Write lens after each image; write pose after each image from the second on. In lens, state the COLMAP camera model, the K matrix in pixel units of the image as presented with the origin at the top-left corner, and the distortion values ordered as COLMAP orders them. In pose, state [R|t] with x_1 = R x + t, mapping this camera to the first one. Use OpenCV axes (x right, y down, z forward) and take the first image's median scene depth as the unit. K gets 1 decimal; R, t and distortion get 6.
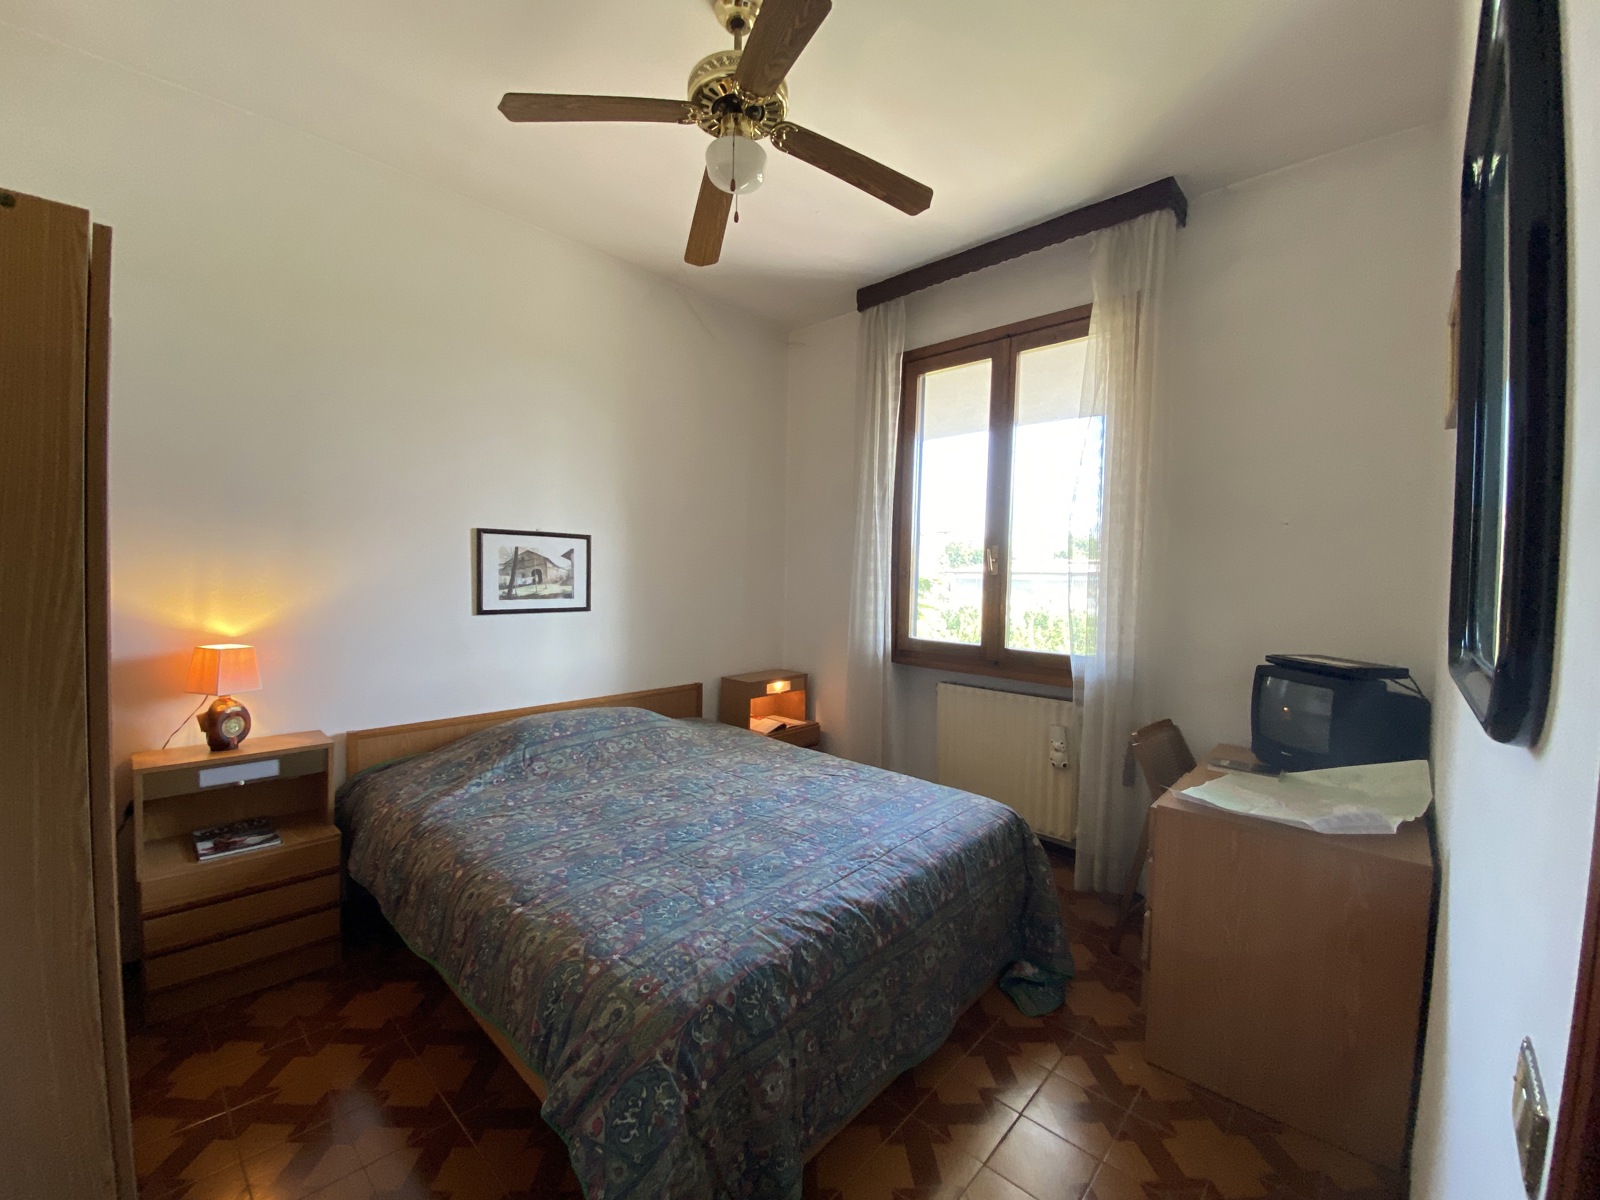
lens RADIAL K [[645.0, 0, 800.0], [0, 645.0, 600.0], [0, 0, 1]] dist [0.017880, -0.019124]
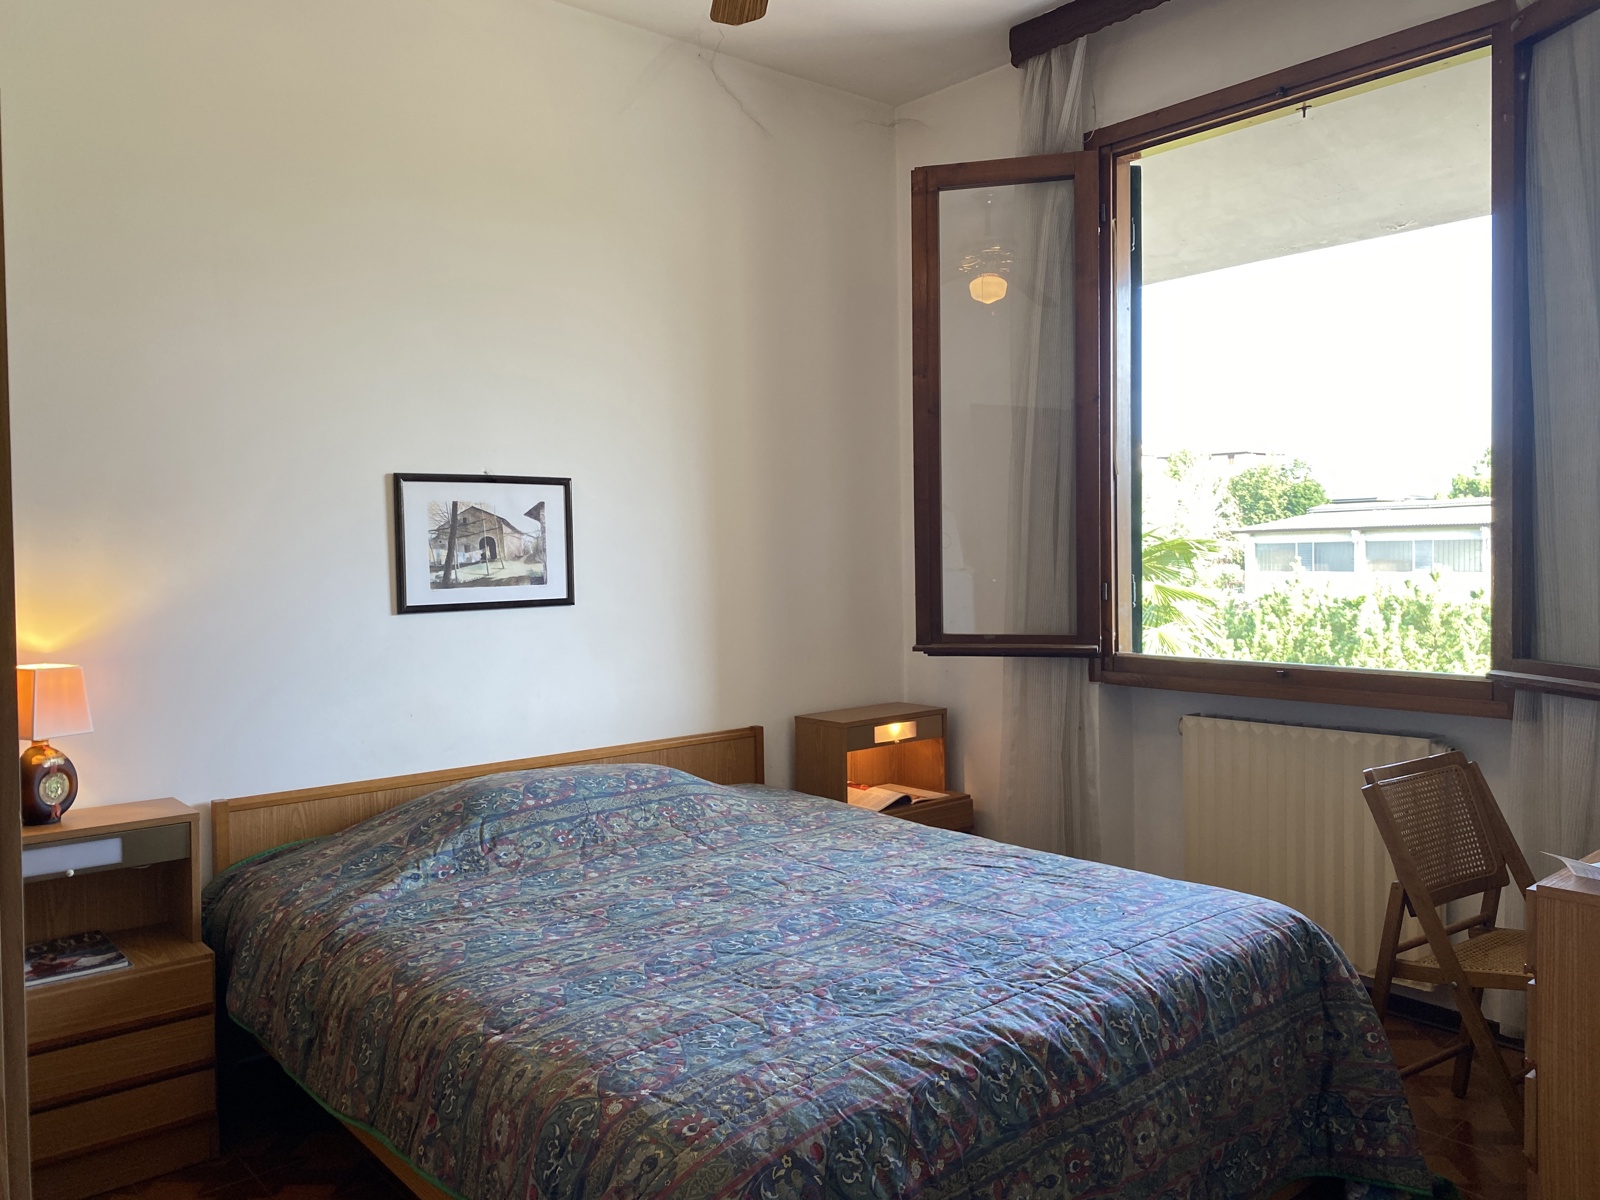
lens RADIAL K [[1227.3, 0, 800.0], [0, 1227.3, 600.0], [0, 0, 1]] dist [0.021480, 0.002044]
pose [[0.992515, -0.031822, -0.117907, 0.026002], [0.031755, 0.999493, -0.002447, 0.032806], [0.117925, -0.001315, 0.993022, -0.156666]]
